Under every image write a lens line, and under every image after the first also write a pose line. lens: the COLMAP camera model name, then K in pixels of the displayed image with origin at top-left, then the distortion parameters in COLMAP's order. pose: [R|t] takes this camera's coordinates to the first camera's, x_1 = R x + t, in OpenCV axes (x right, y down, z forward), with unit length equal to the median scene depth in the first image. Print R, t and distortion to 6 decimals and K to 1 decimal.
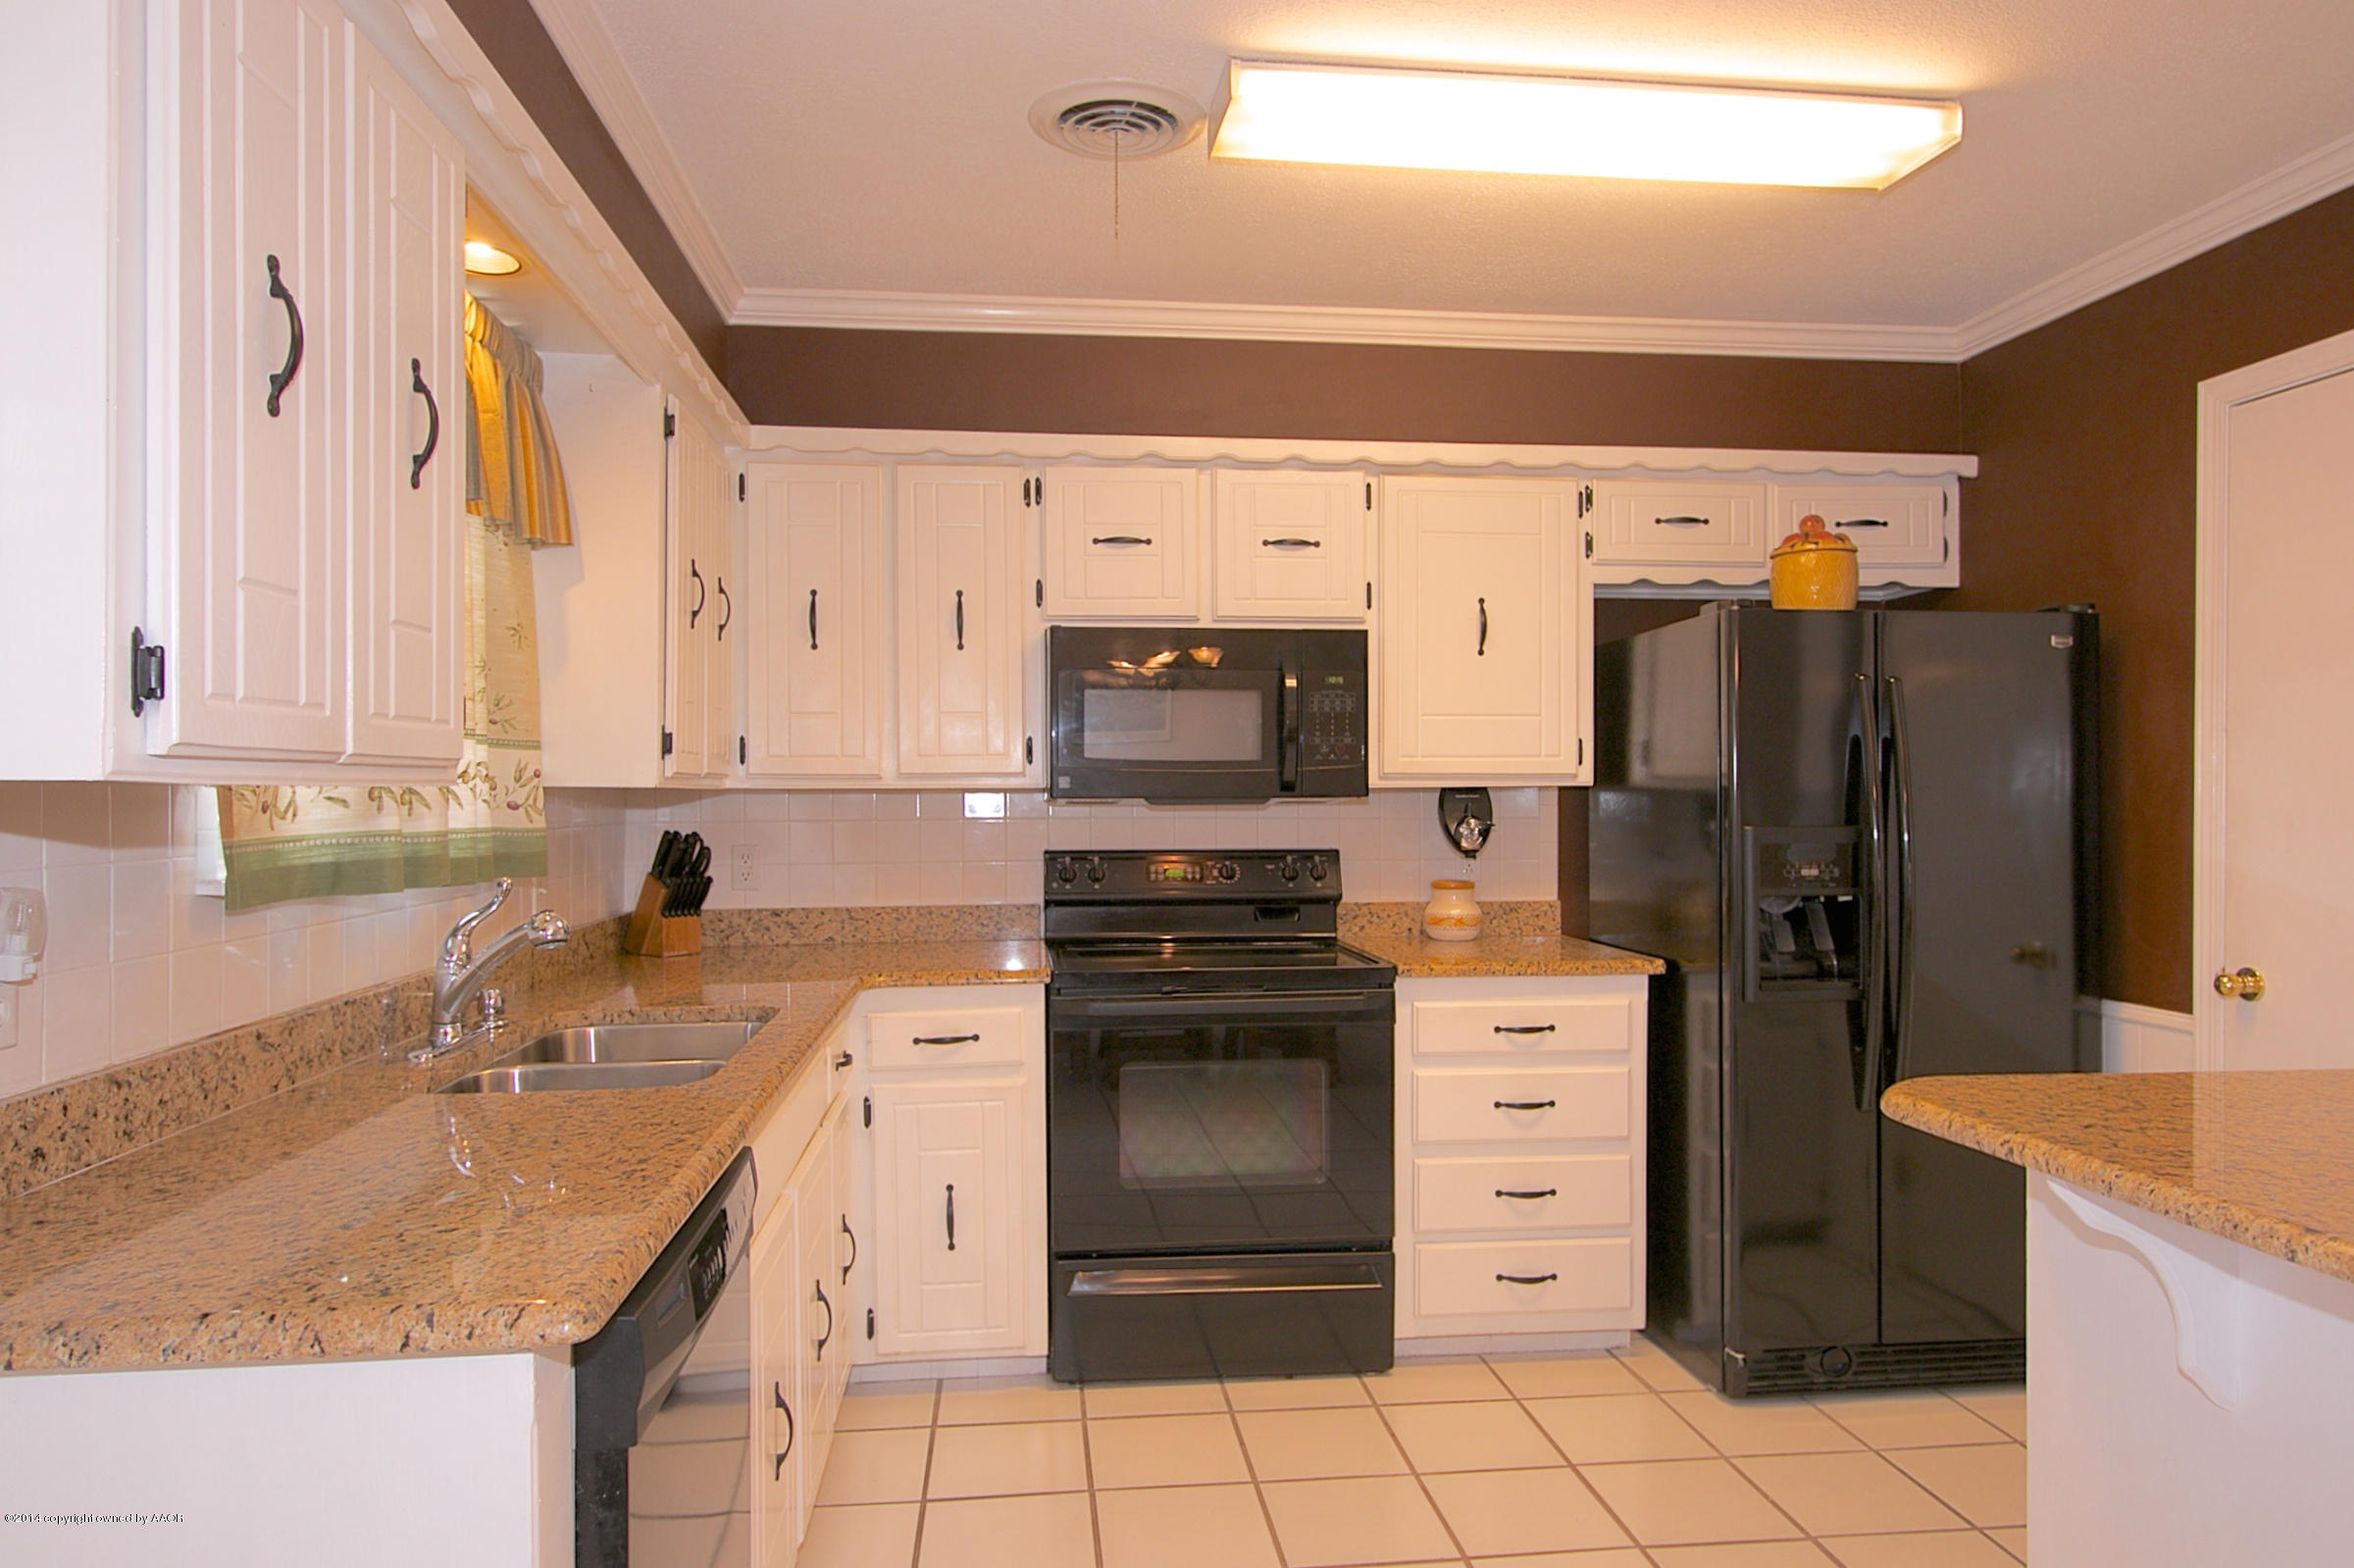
lens RADIAL K [[1443.4, 0, 1170.0], [0, 1443.4, 797.2], [0, 0, 1]] dist [-0.002624, 0.001014]
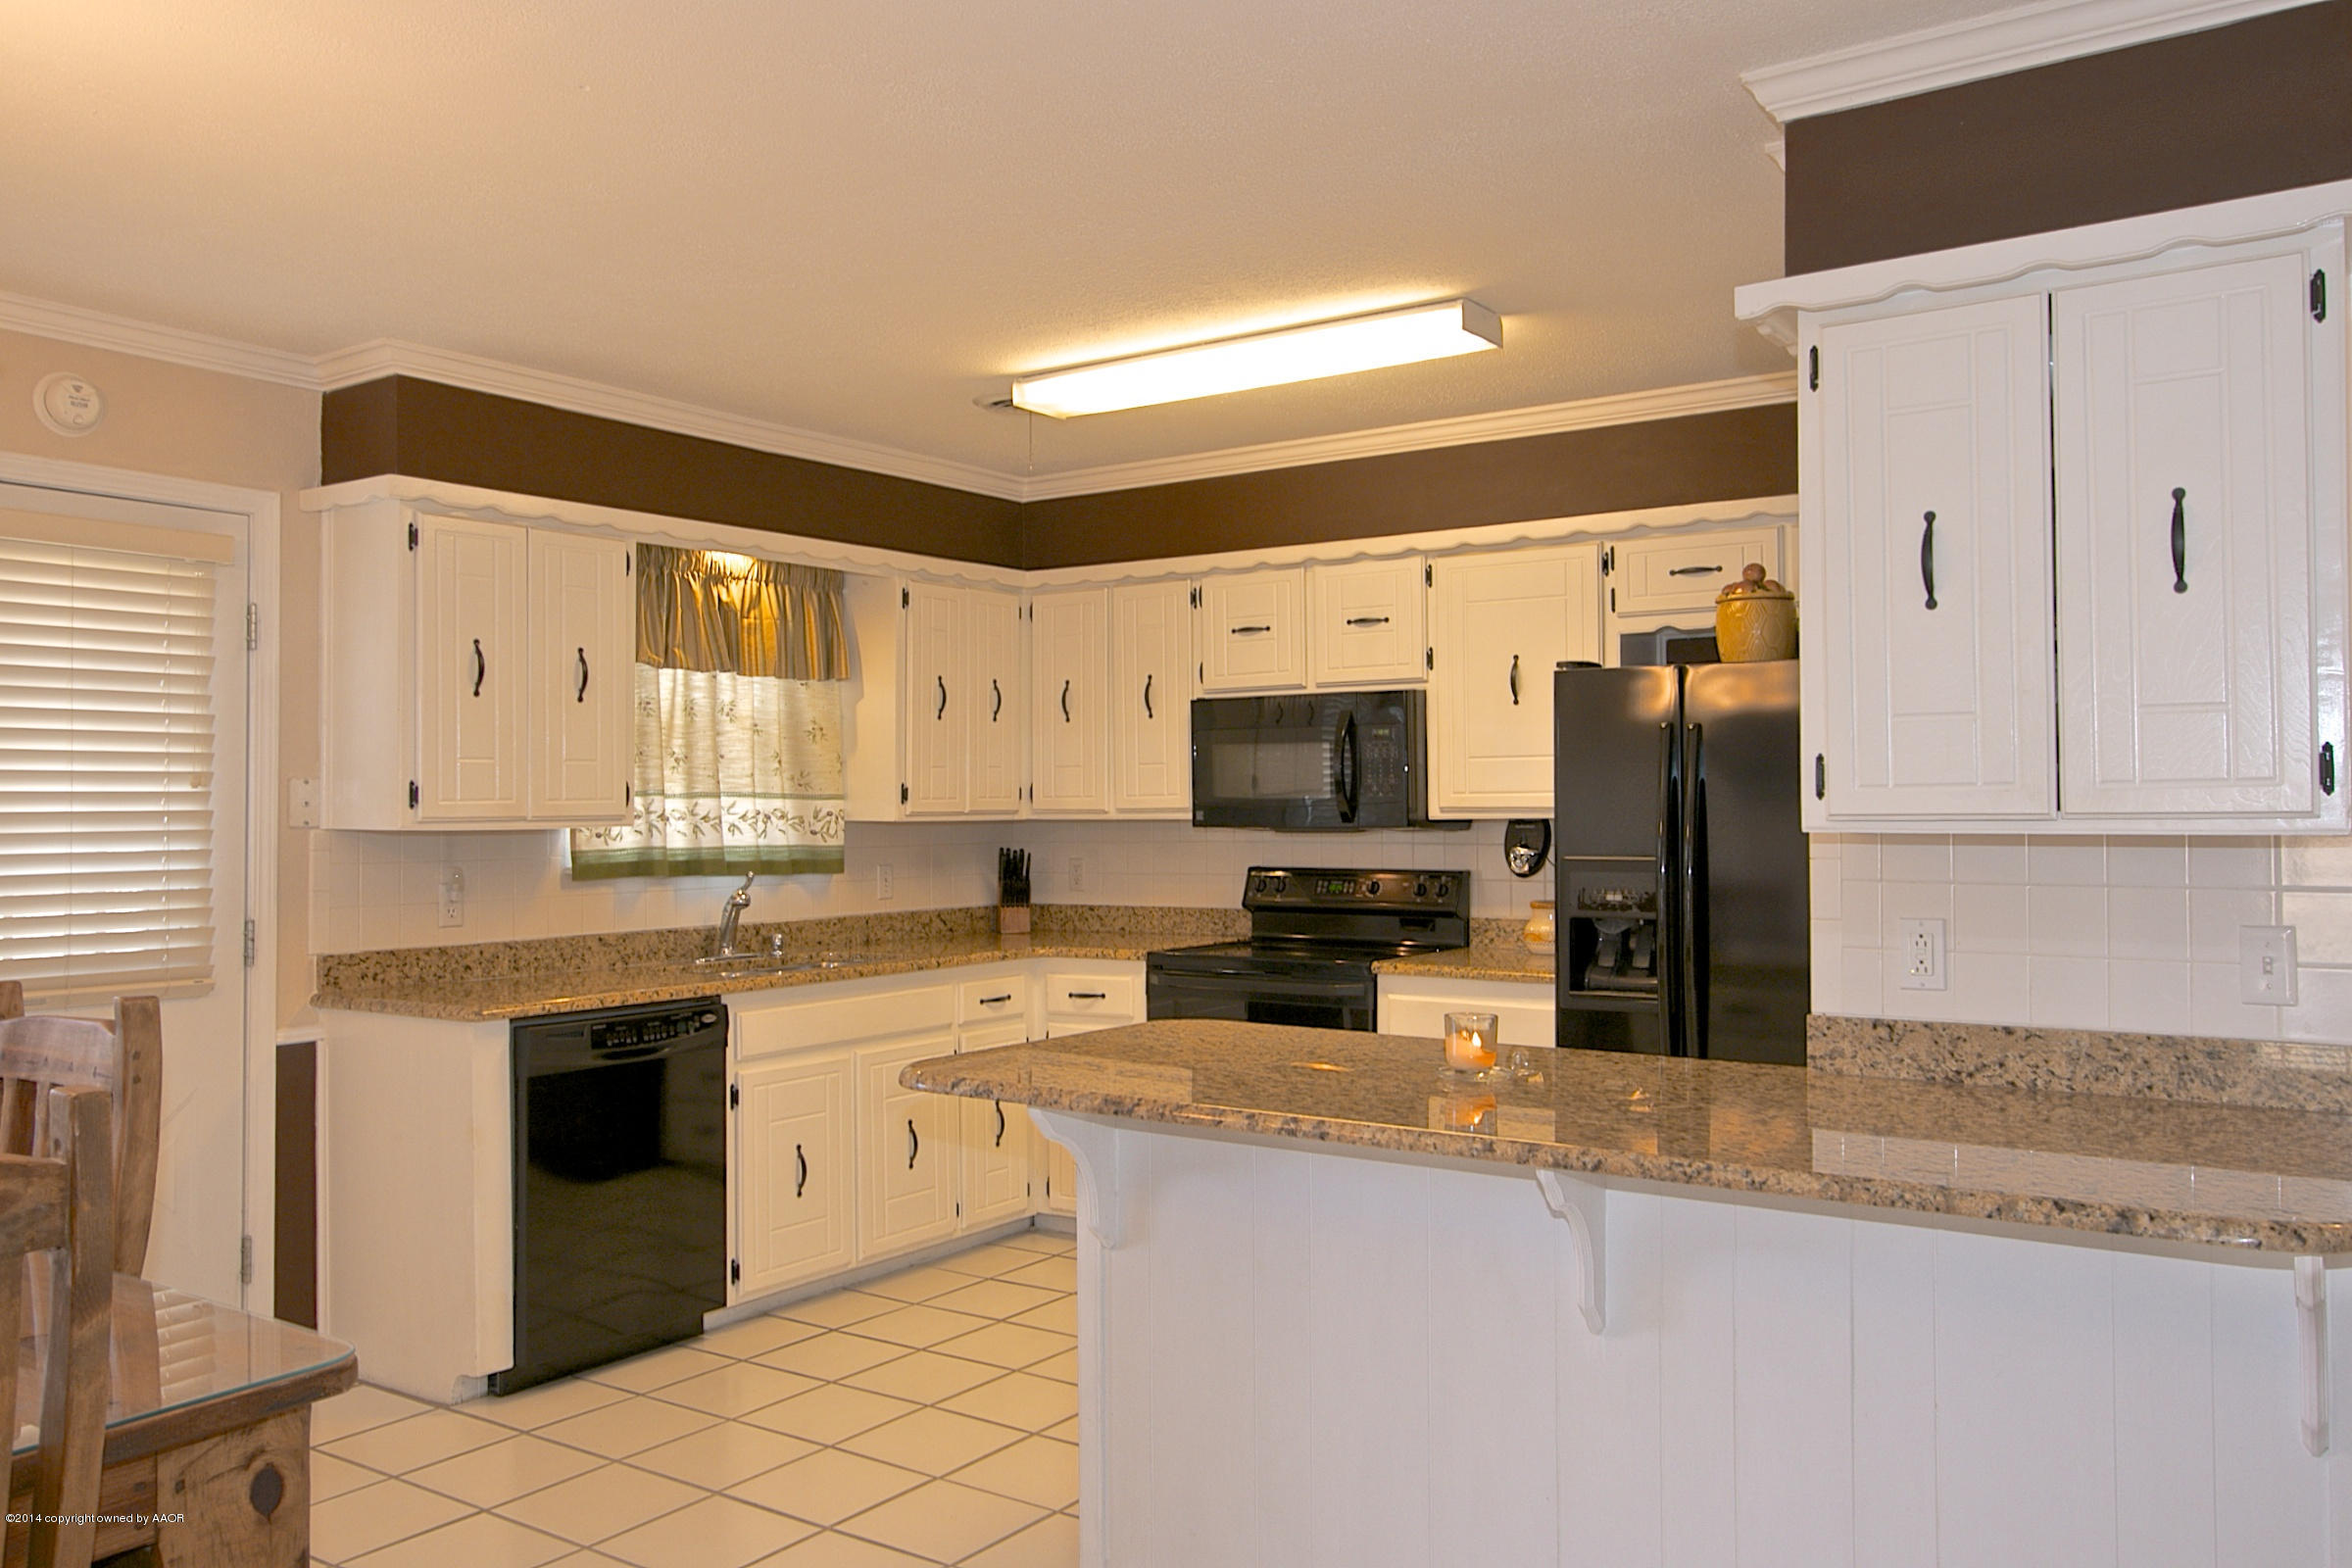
lens RADIAL K [[1788.8, 0, 1176.0], [0, 1788.8, 784.0], [0, 0, 1]] dist [-0.000701, 0.009320]
pose [[0.758660, -0.010137, -0.651408, 0.969338], [0.002989, 0.999923, -0.012080, -0.019095], [0.651480, 0.007217, 0.758632, -0.267973]]
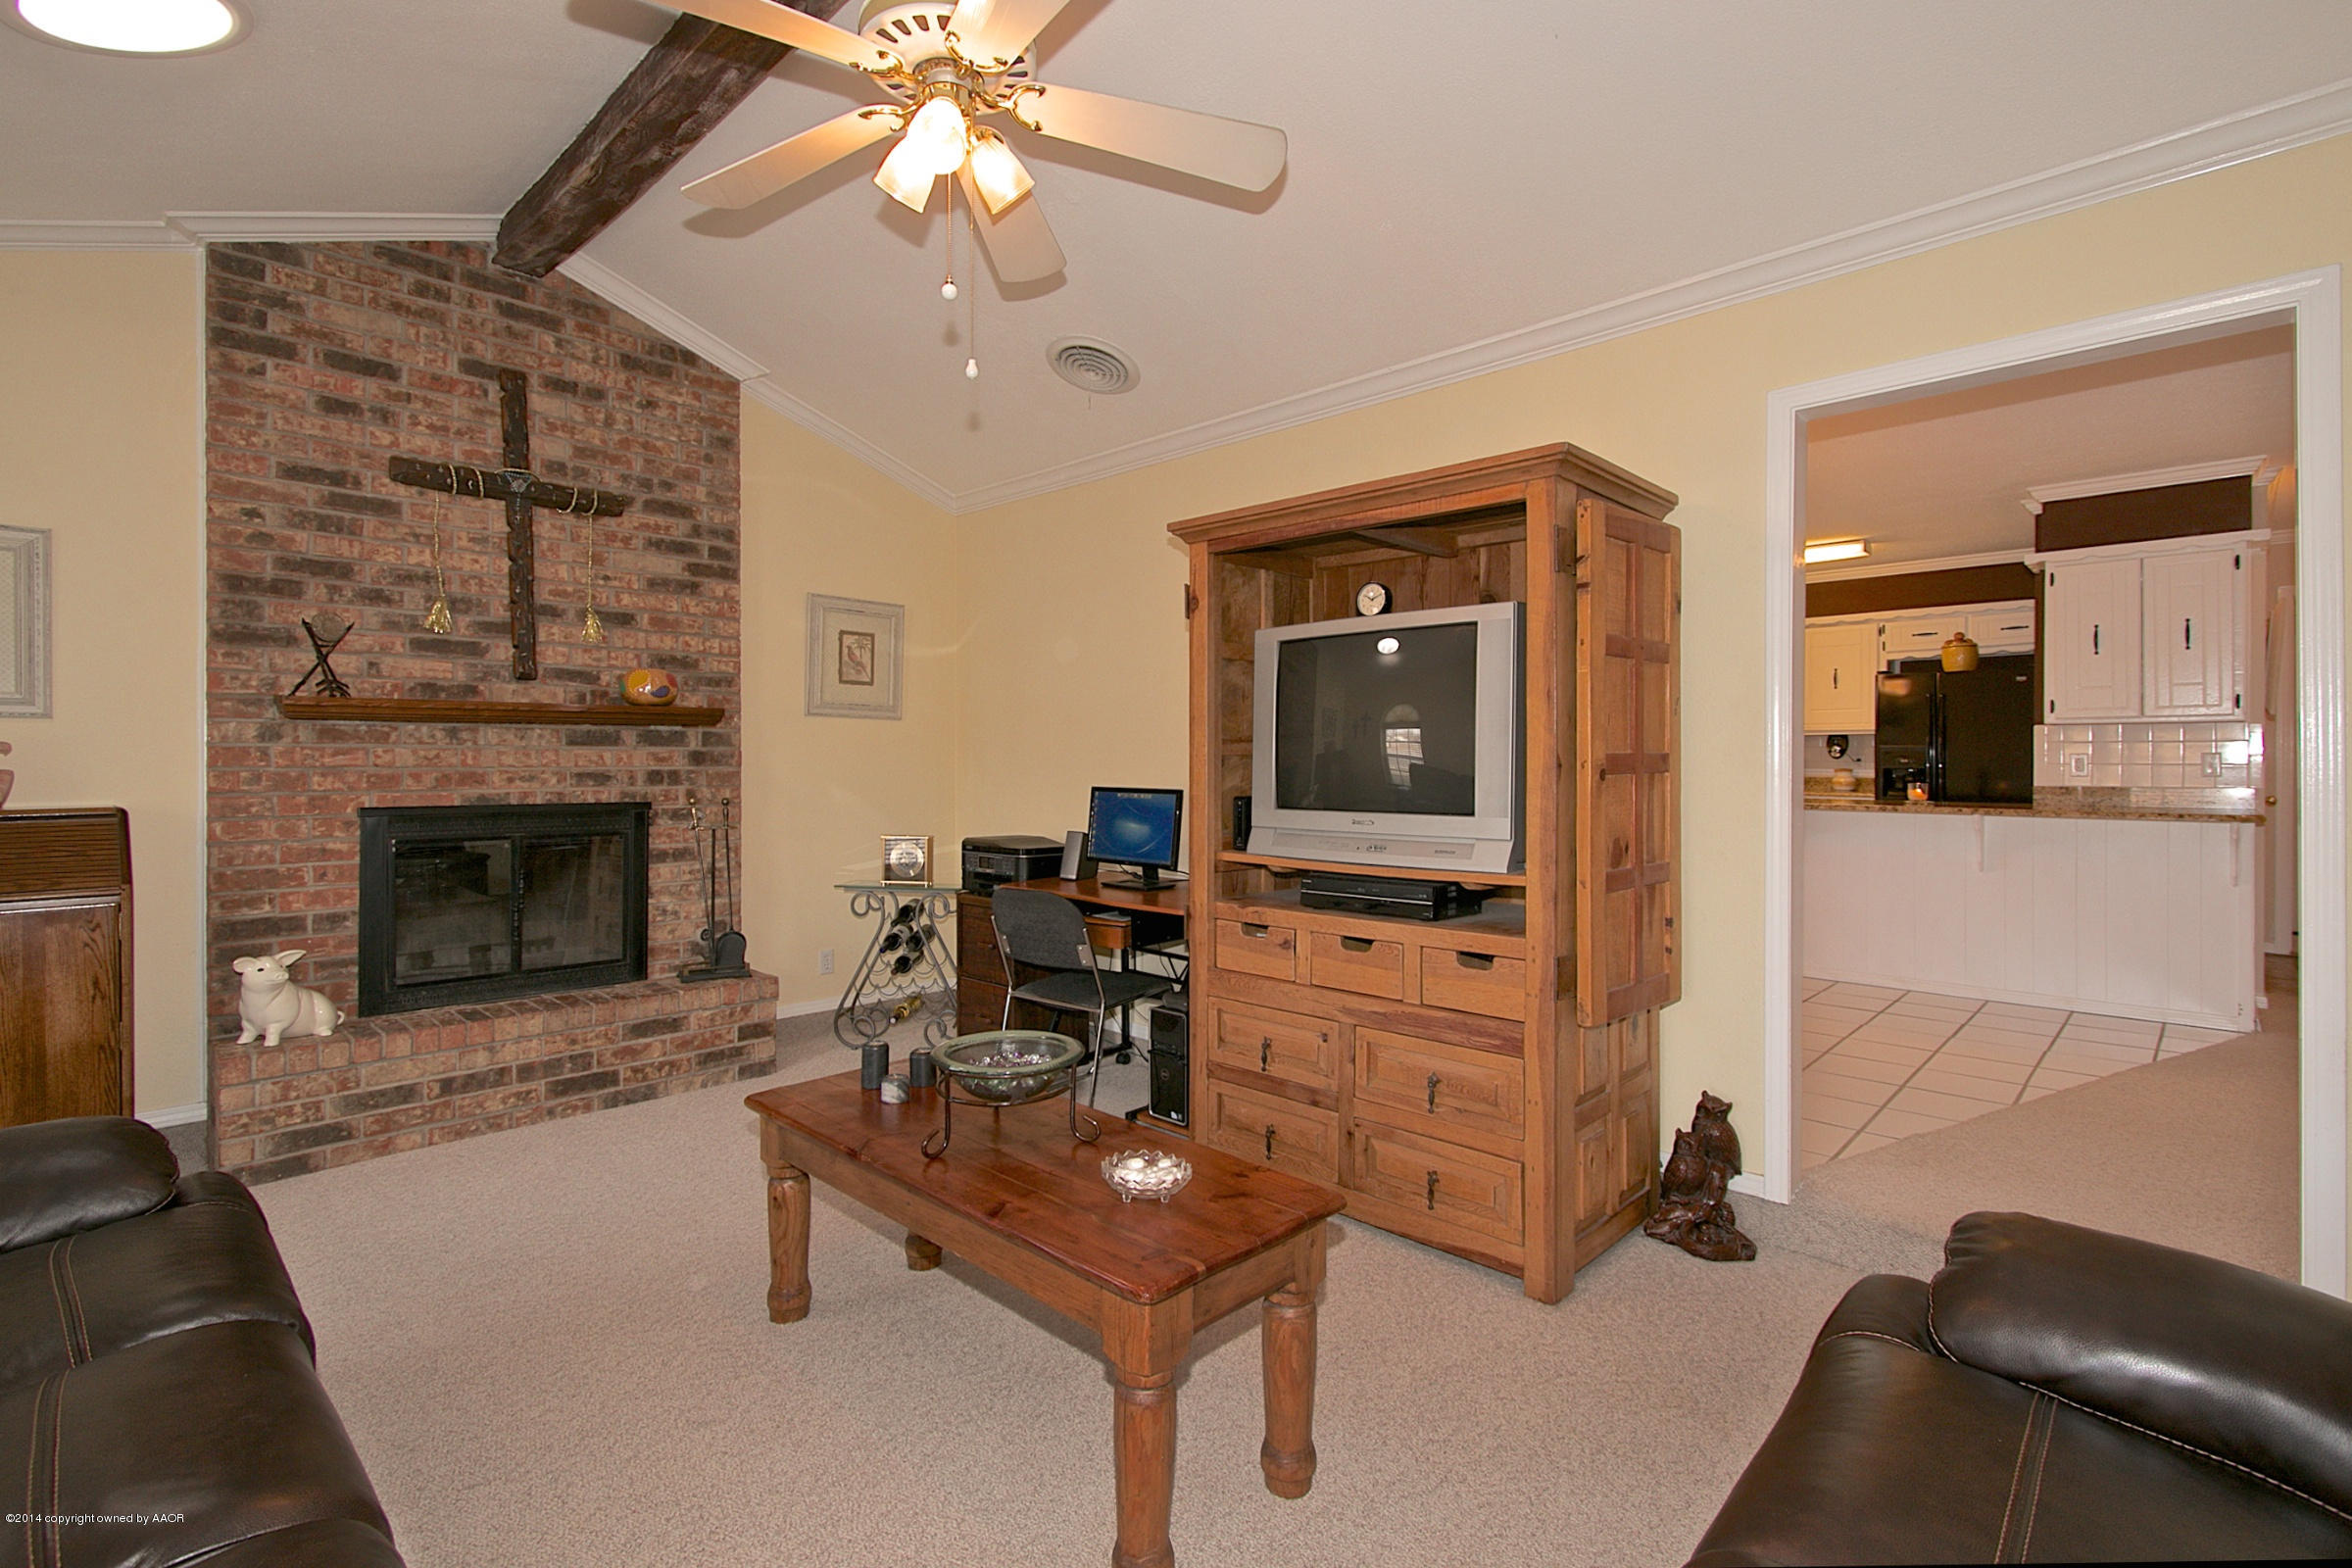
lens RADIAL K [[1079.0, 0, 1177.0], [0, 1079.0, 772.5], [0, 0, 1]] dist [0.000074, -0.000620]
pose [[0.643266, 0.011150, -0.765561, 1.046079], [-0.002432, 0.999919, 0.012520, 0.046389], [0.765639, -0.006192, 0.643241, -1.429929]]
